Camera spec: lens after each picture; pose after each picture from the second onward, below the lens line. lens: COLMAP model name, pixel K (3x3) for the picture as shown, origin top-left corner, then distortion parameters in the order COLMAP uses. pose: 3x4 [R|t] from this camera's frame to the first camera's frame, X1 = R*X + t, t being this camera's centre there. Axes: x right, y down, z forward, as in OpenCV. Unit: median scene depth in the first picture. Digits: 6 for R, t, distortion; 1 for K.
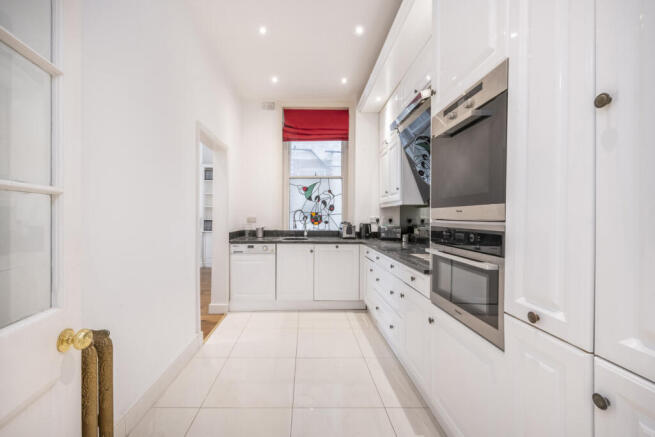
lens RADIAL K [[258.5, 0, 327.5], [0, 258.5, 218.5], [0, 0, 1]] dist [0.000805, -0.000081]
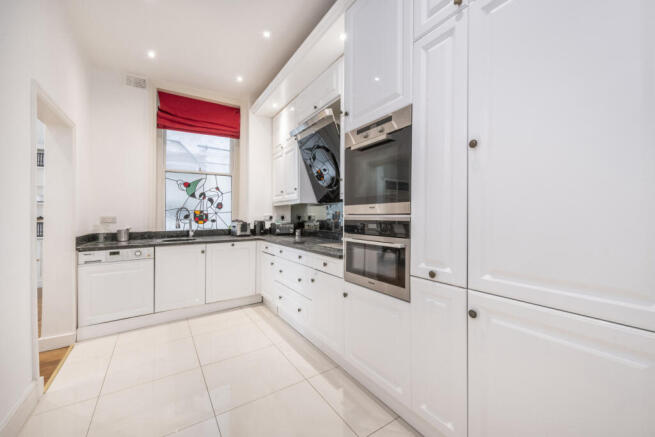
lens RADIAL K [[240.9, 0, 327.5], [0, 240.9, 218.5], [0, 0, 1]] dist [0.000070, -0.000317]
pose [[0.855212, -0.018595, 0.517944, -0.130777], [0.015554, 0.999827, 0.010213, 0.004528], [-0.518044, -0.000678, 0.855354, 0.019928]]
